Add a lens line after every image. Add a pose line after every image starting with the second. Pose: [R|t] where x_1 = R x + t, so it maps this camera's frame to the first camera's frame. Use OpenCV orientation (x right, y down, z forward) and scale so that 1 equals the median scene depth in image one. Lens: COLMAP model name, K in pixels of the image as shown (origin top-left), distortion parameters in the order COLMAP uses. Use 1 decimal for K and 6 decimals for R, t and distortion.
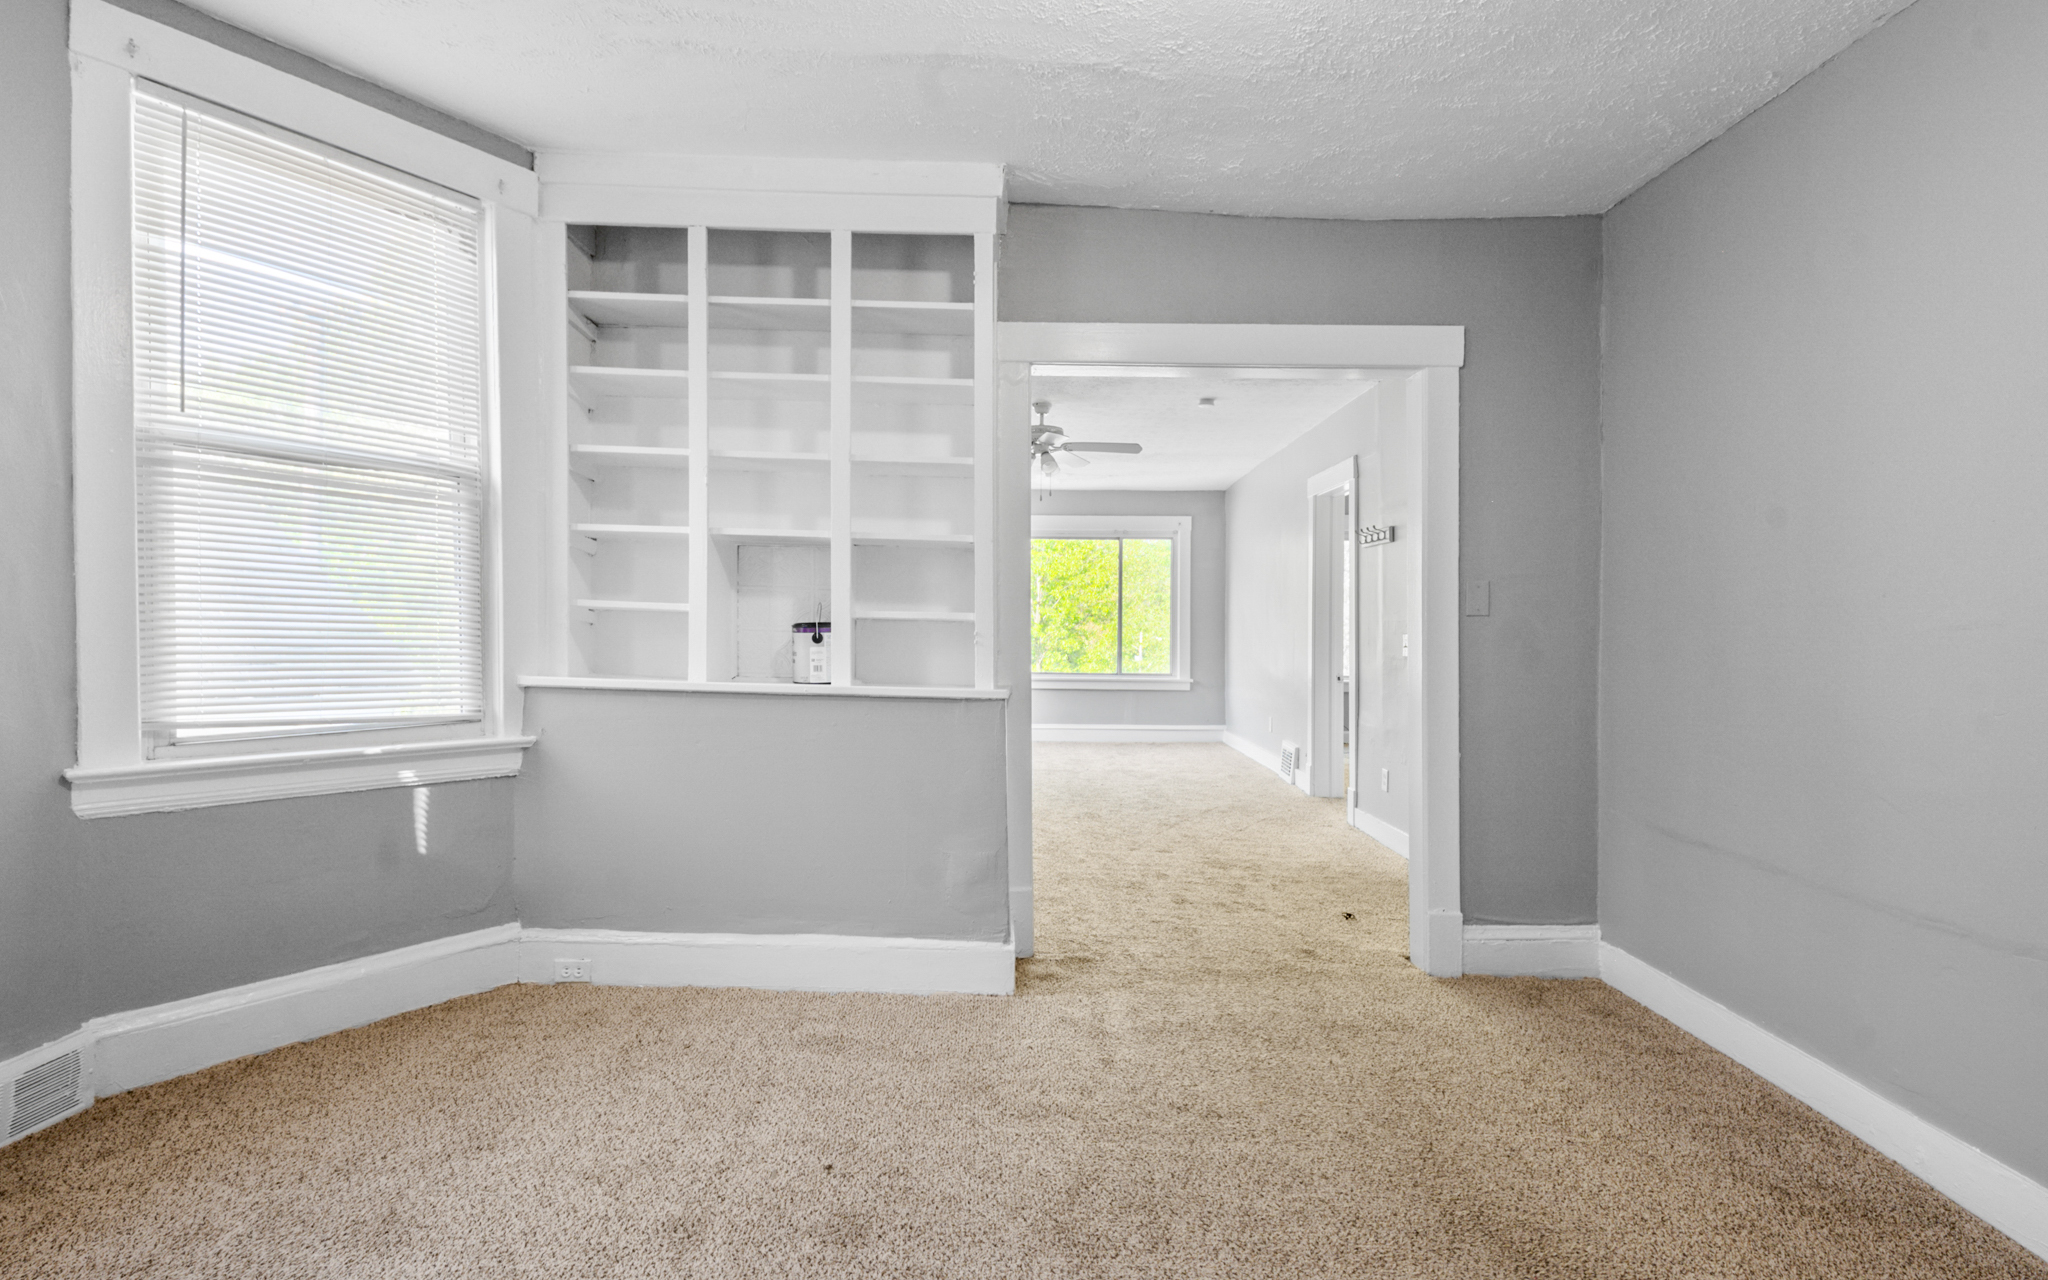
lens RADIAL K [[1016.1, 0, 1040.0], [0, 1016.1, 626.5], [0, 0, 1]] dist [0.000832, -0.000555]
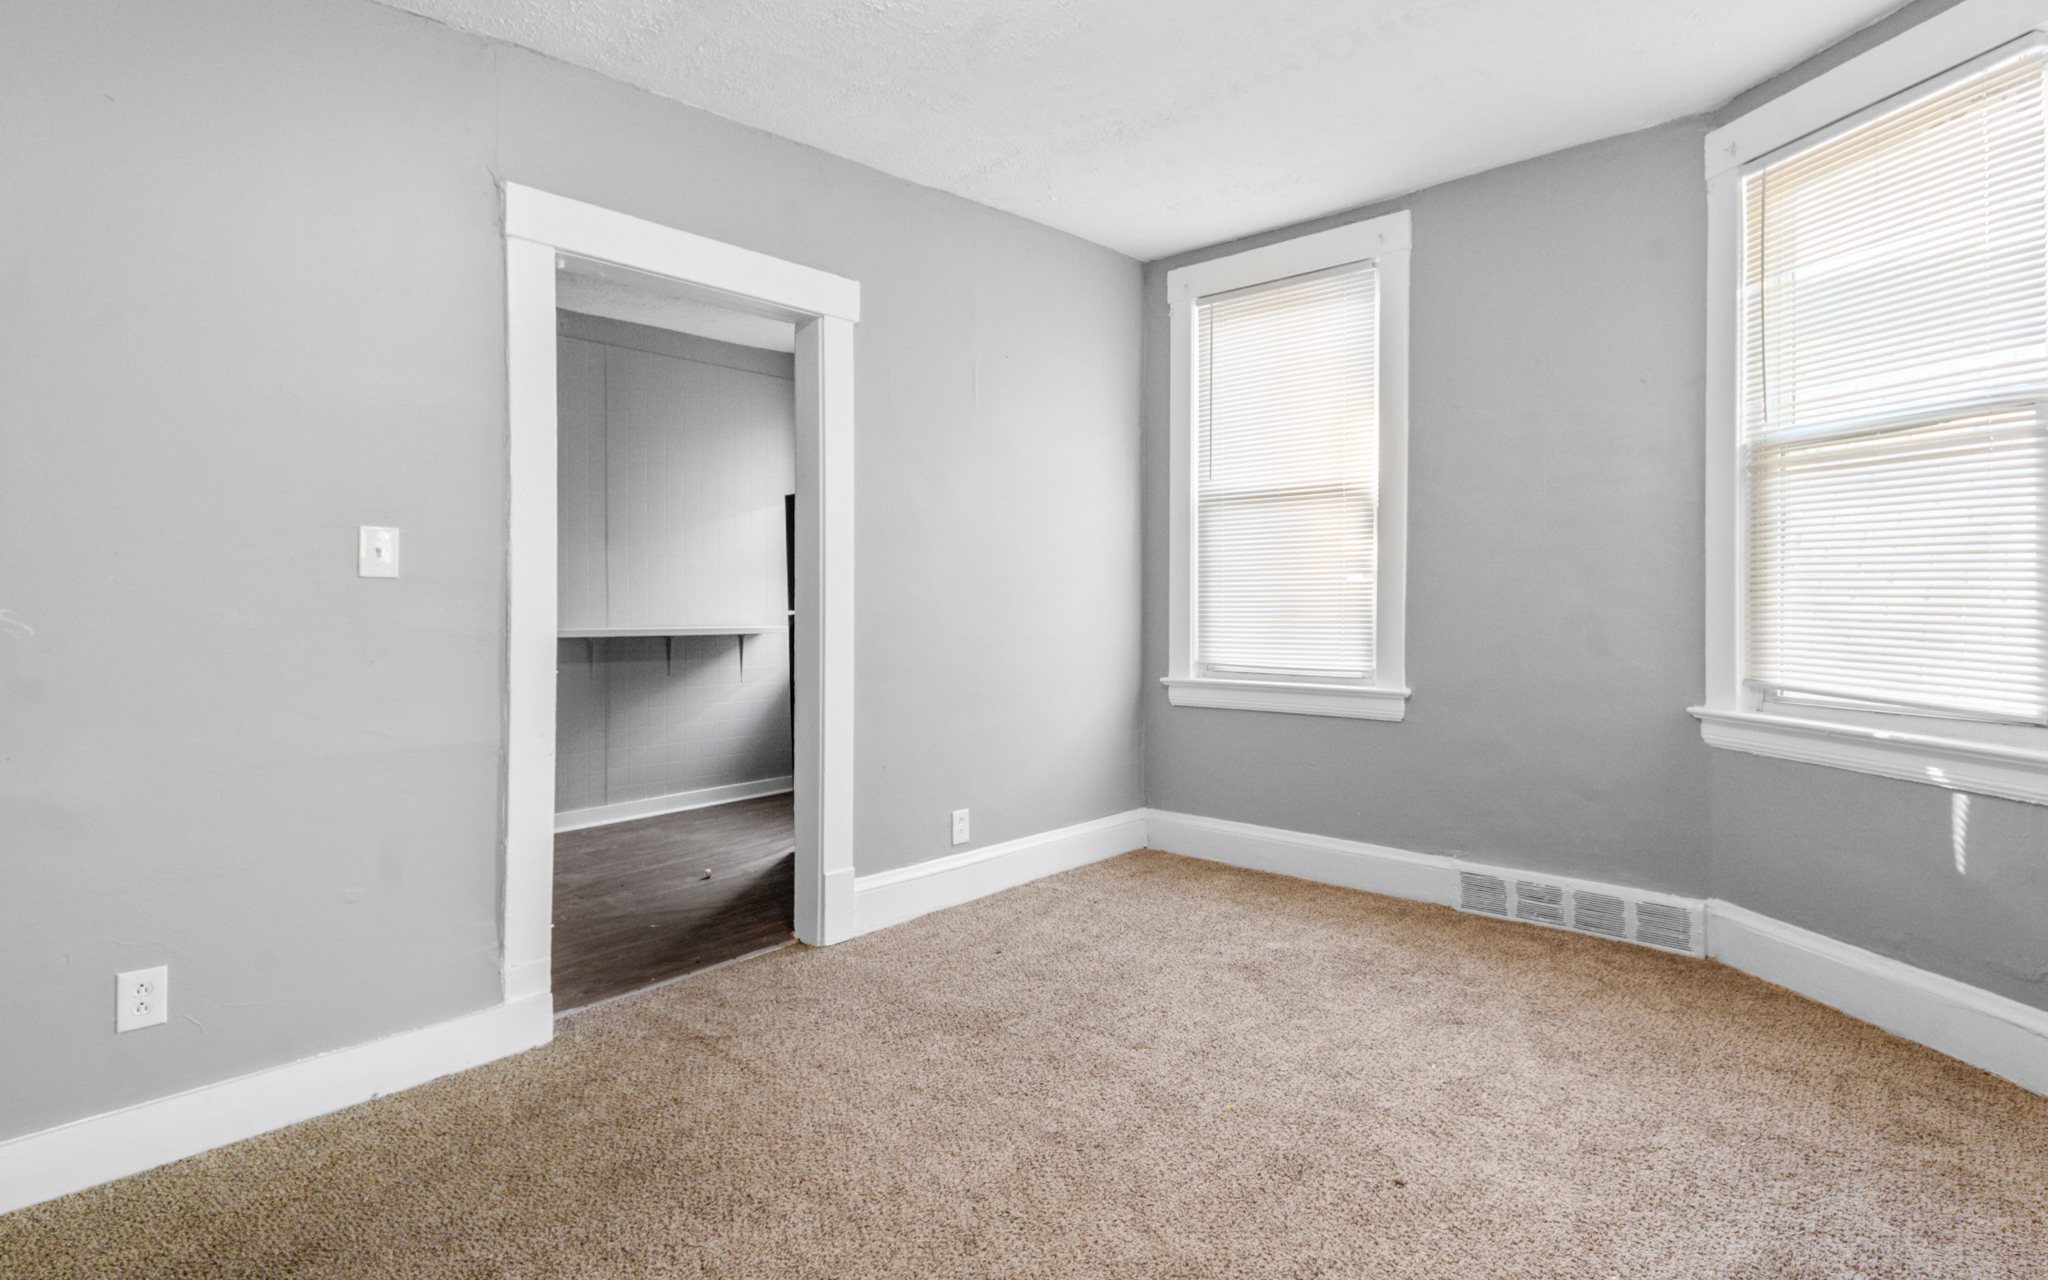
lens RADIAL K [[1026.3, 0, 1147.6], [0, 1026.3, 627.7], [0, 0, 1]] dist [0.000801, -0.000356]
pose [[-0.629804, -0.003523, -0.776746, 0.547244], [-0.014235, 0.999874, 0.007007, 0.031697], [0.776624, 0.015470, -0.629775, 1.195357]]
